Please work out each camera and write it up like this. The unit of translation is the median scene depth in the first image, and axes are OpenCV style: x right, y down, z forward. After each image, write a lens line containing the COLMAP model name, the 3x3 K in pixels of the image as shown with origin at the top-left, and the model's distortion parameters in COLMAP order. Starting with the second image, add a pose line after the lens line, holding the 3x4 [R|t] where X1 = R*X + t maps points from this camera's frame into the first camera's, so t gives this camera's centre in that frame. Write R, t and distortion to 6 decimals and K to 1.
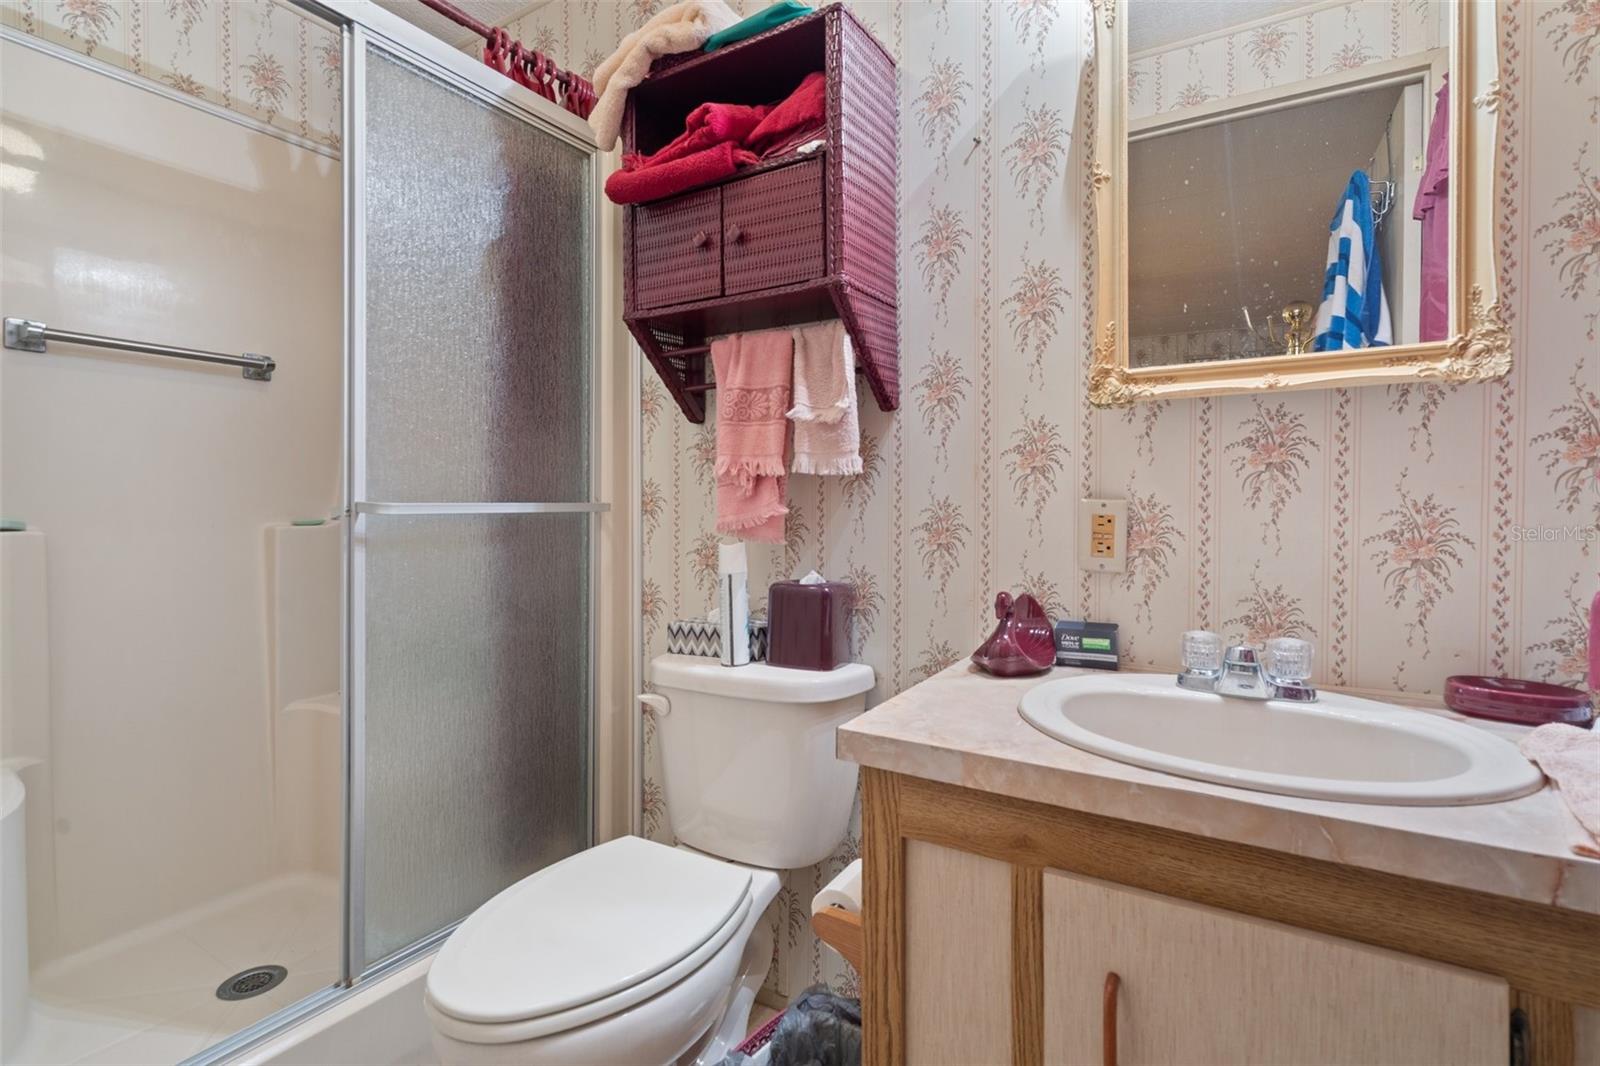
lens RADIAL K [[749.5, 0, 800.3], [0, 749.5, 504.7], [0, 0, 1]] dist [-0.001942, 0.001044]
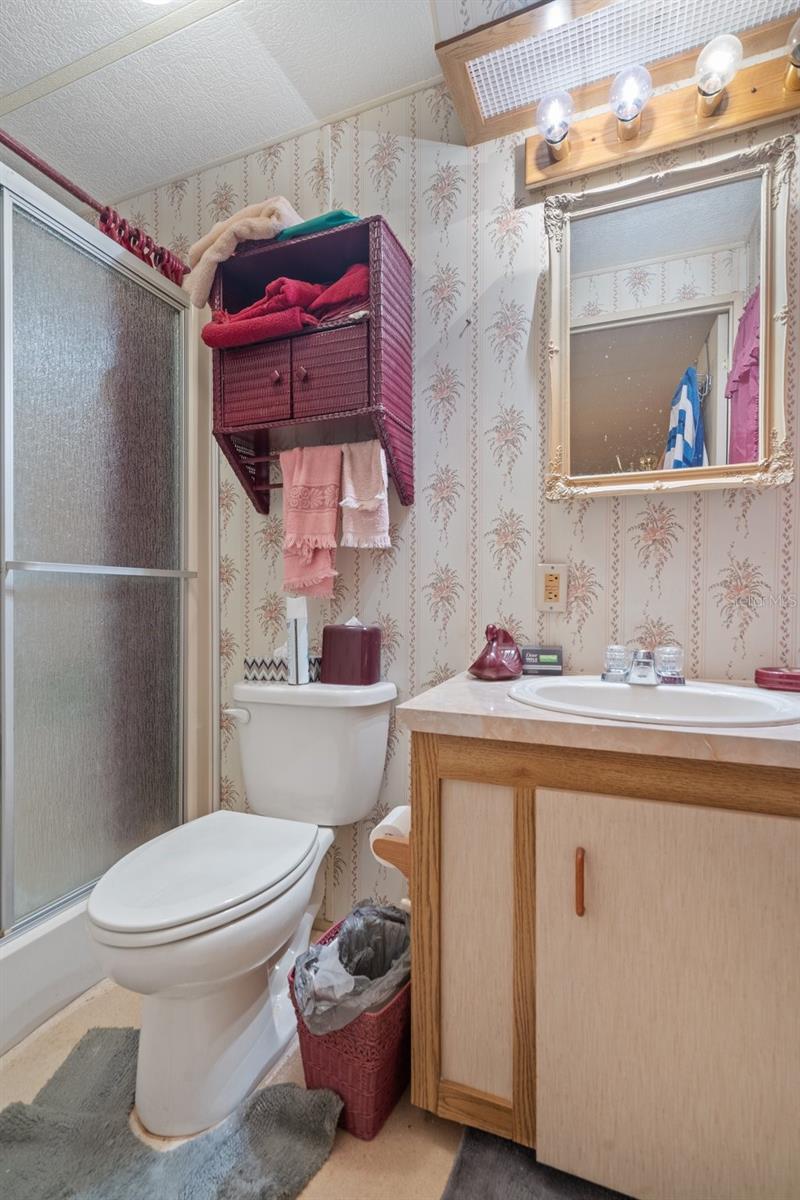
lens RADIAL K [[550.2, 0, 390.8], [0, 550.2, 601.6], [0, 0, 1]] dist [-0.005633, 0.005270]
pose [[0.985976, -0.000394, 0.166885, -0.094676], [-0.000351, 0.999990, 0.004432, 0.058650], [-0.166885, -0.004429, 0.985966, -0.039452]]
